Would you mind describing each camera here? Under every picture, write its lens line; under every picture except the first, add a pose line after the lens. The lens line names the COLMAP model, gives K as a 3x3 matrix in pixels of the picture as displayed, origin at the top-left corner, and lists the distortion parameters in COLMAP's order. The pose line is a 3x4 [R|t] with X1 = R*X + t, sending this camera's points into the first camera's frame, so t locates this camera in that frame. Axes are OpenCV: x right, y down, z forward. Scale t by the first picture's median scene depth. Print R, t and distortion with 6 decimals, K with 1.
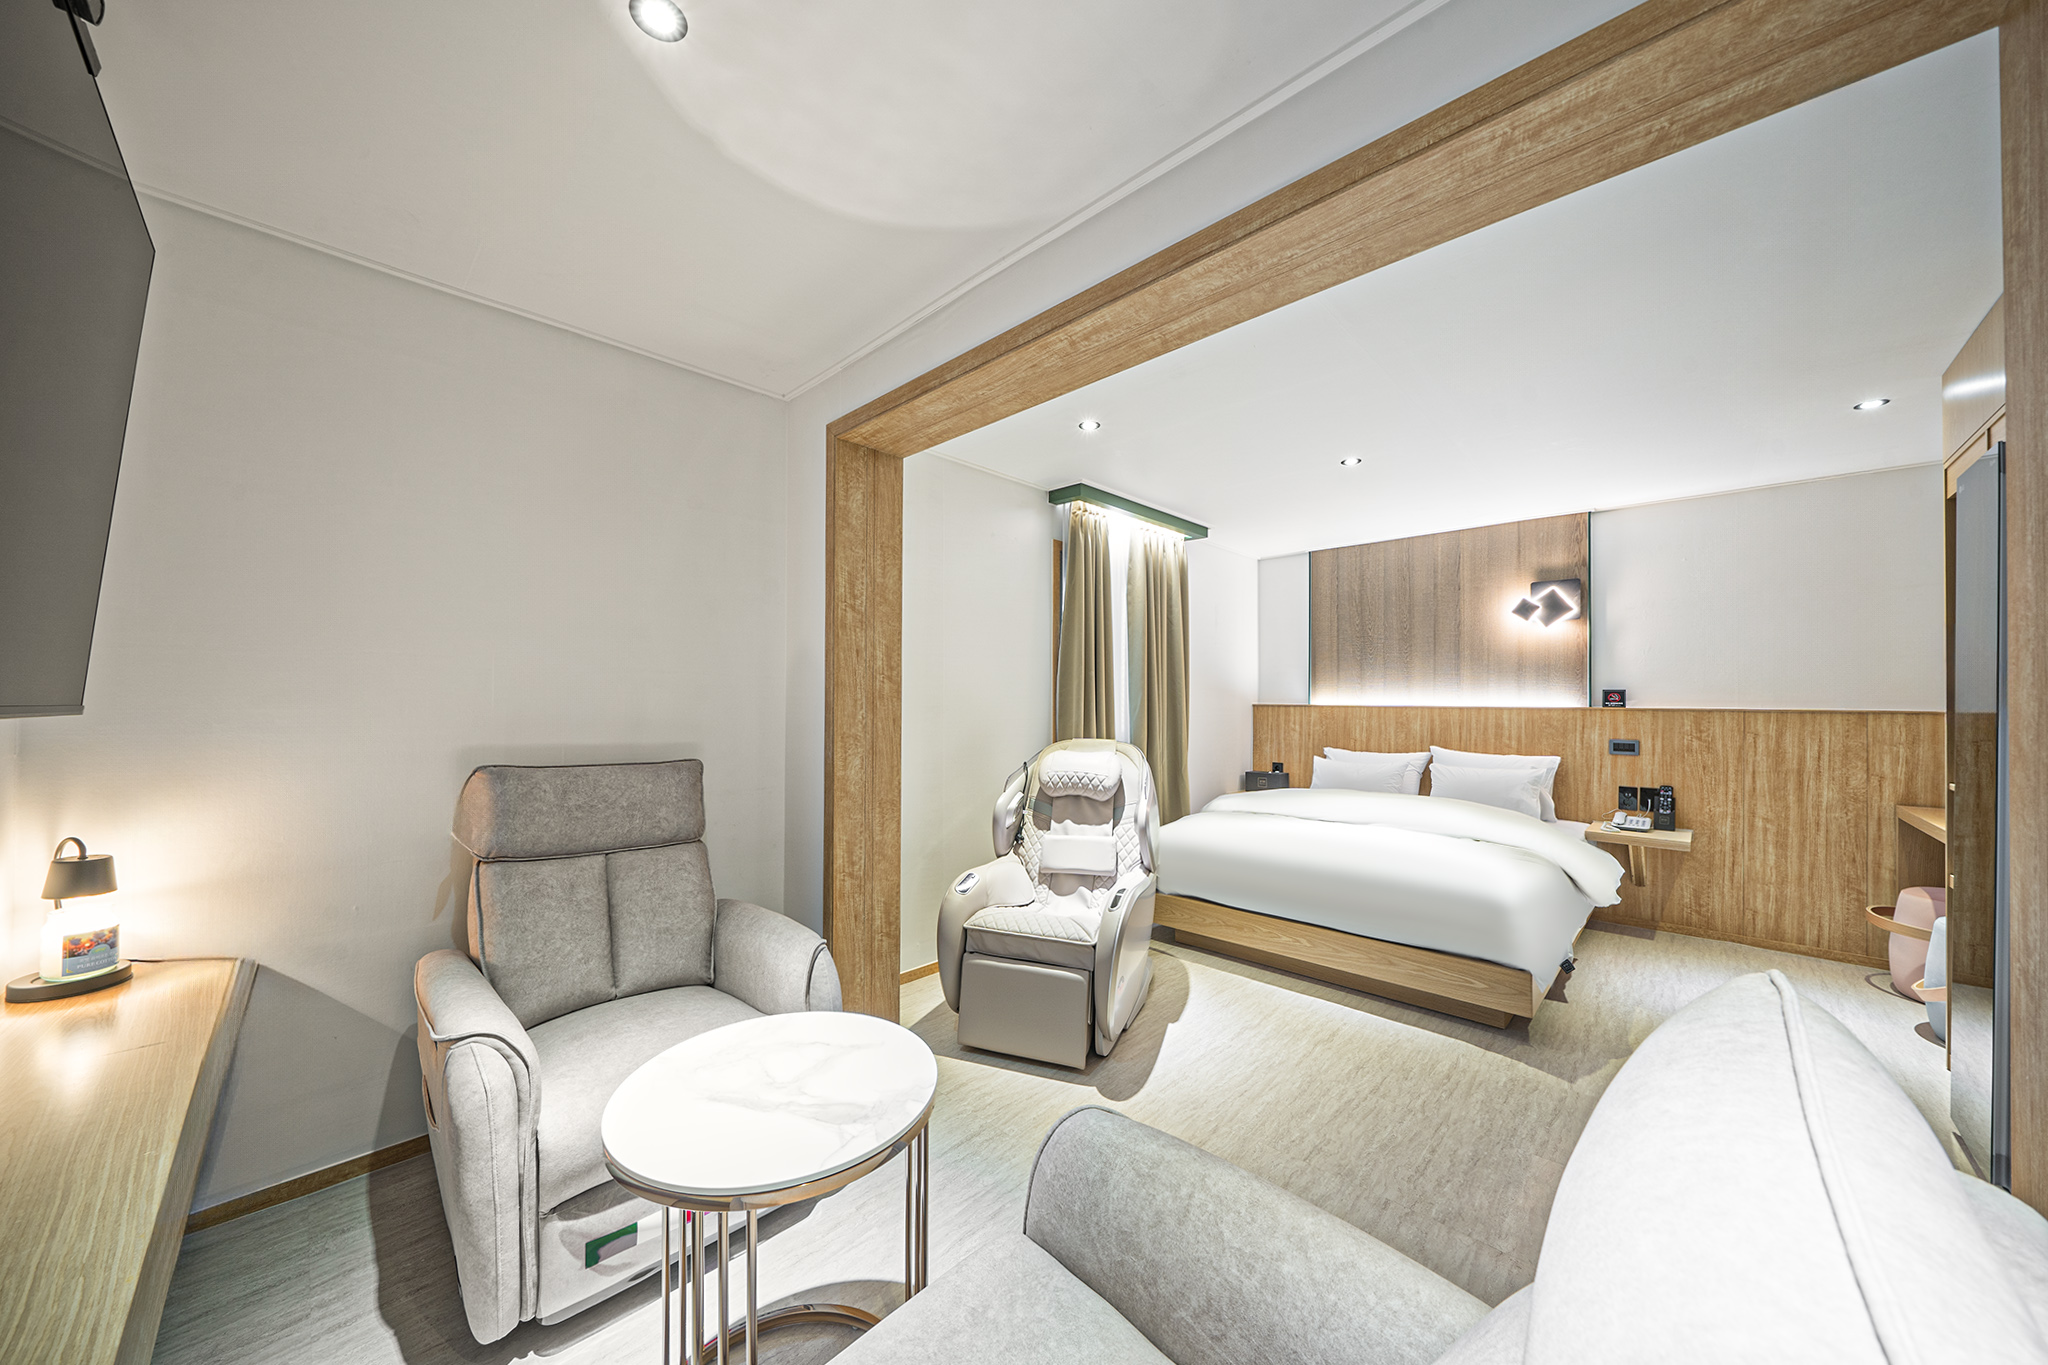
lens RADIAL K [[698.2, 0, 1029.1], [0, 698.2, 690.8], [0, 0, 1]] dist [0.000792, 0.000609]
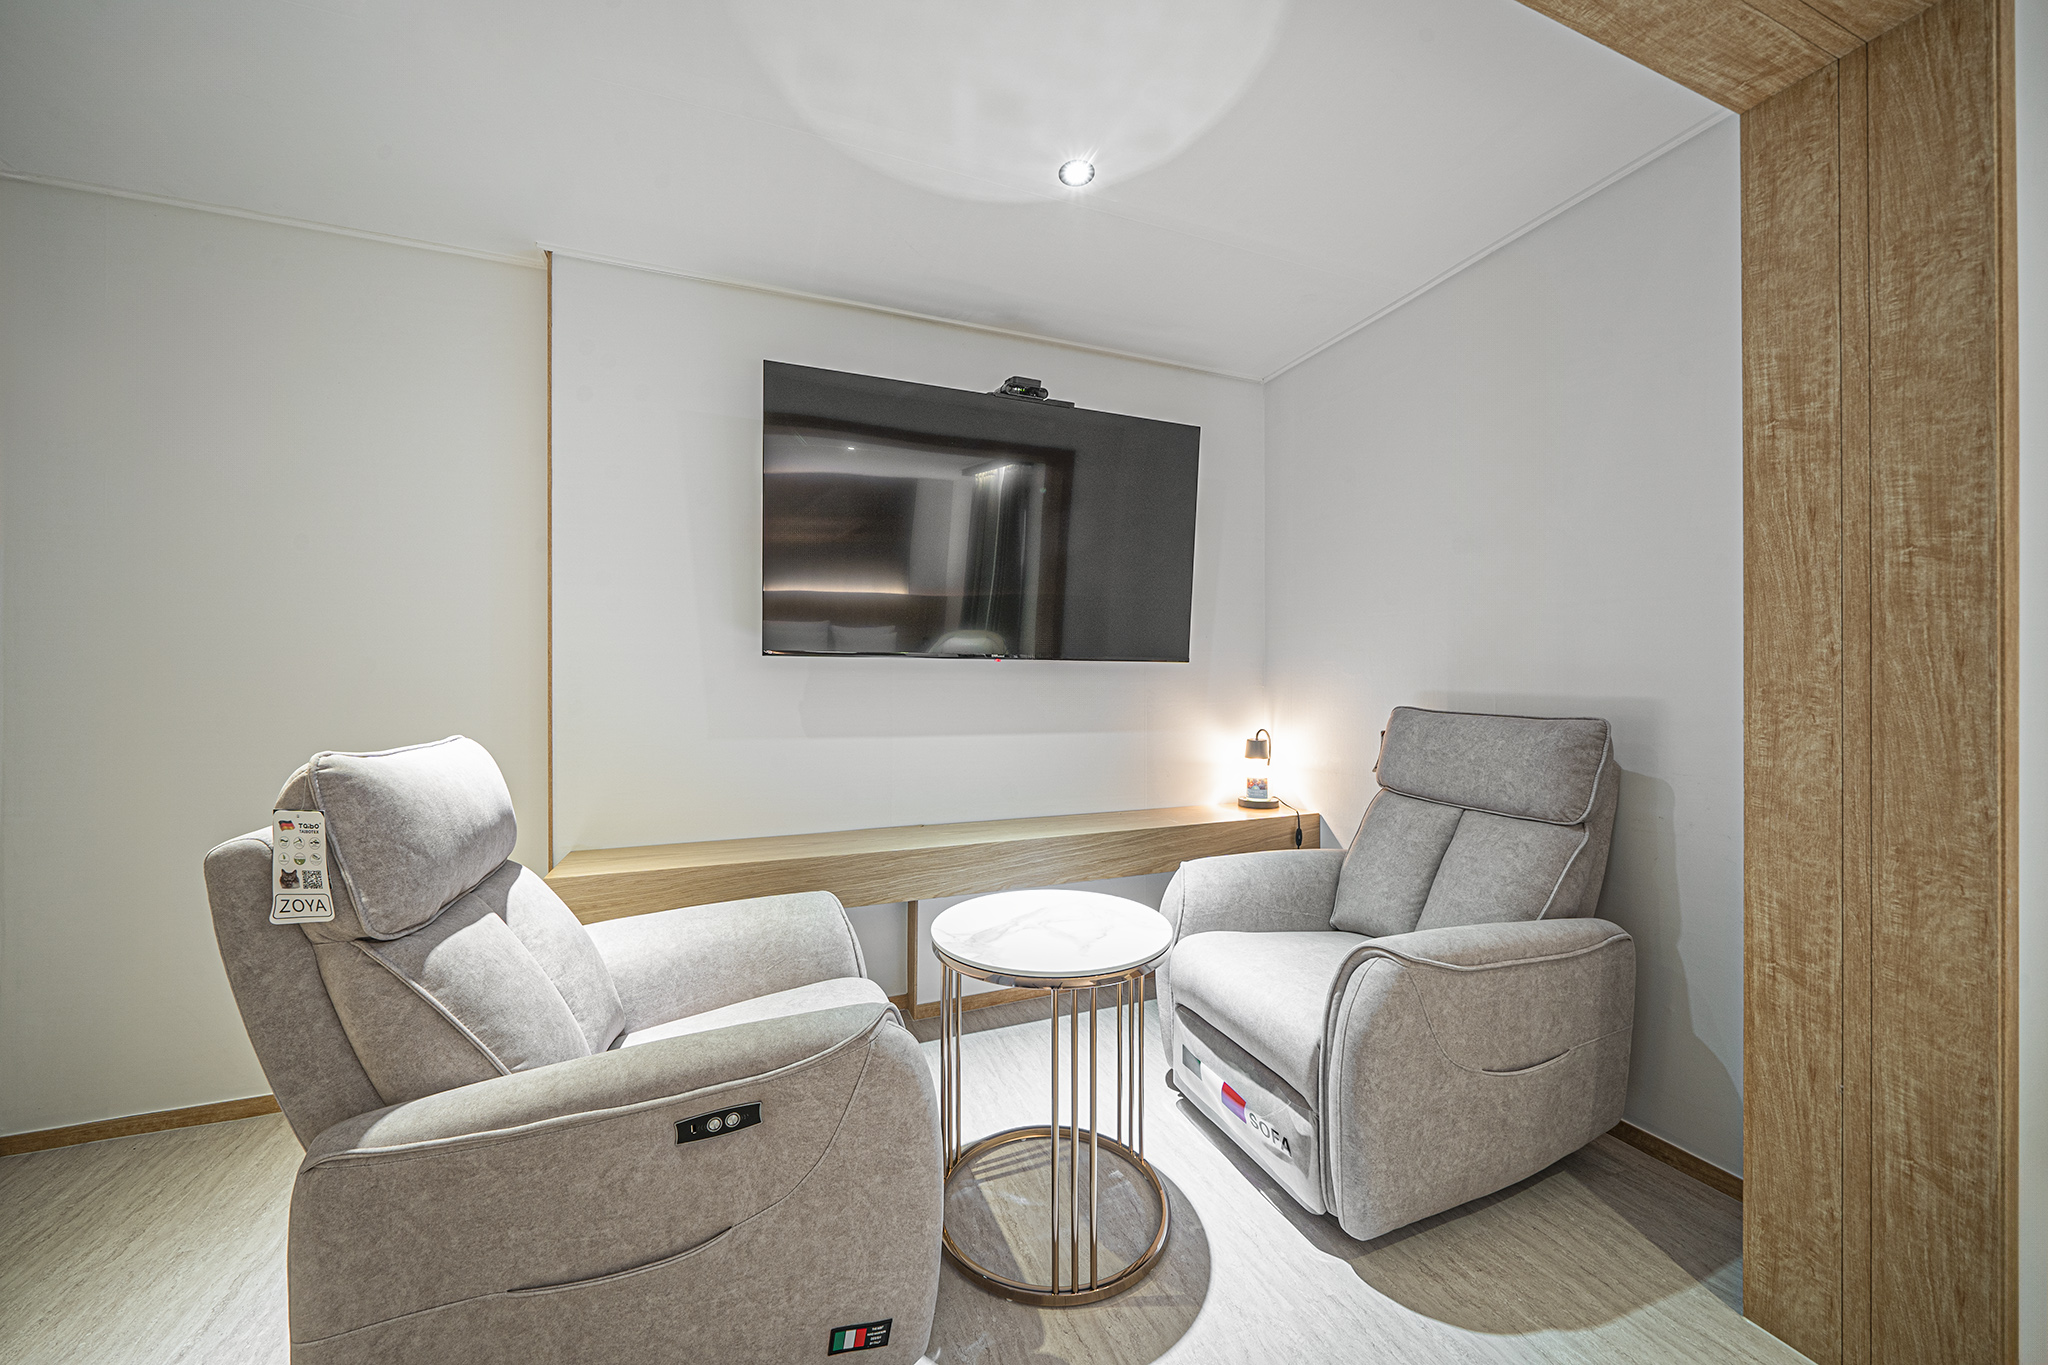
lens RADIAL K [[741.9, 0, 1026.5], [0, 741.9, 680.1], [0, 0, 1]] dist [-0.001037, 0.000207]
pose [[-0.417870, -0.014034, -0.908398, 0.504639], [0.009244, 0.999763, -0.019698, 0.073193], [0.908460, -0.016628, -0.417641, 0.846726]]
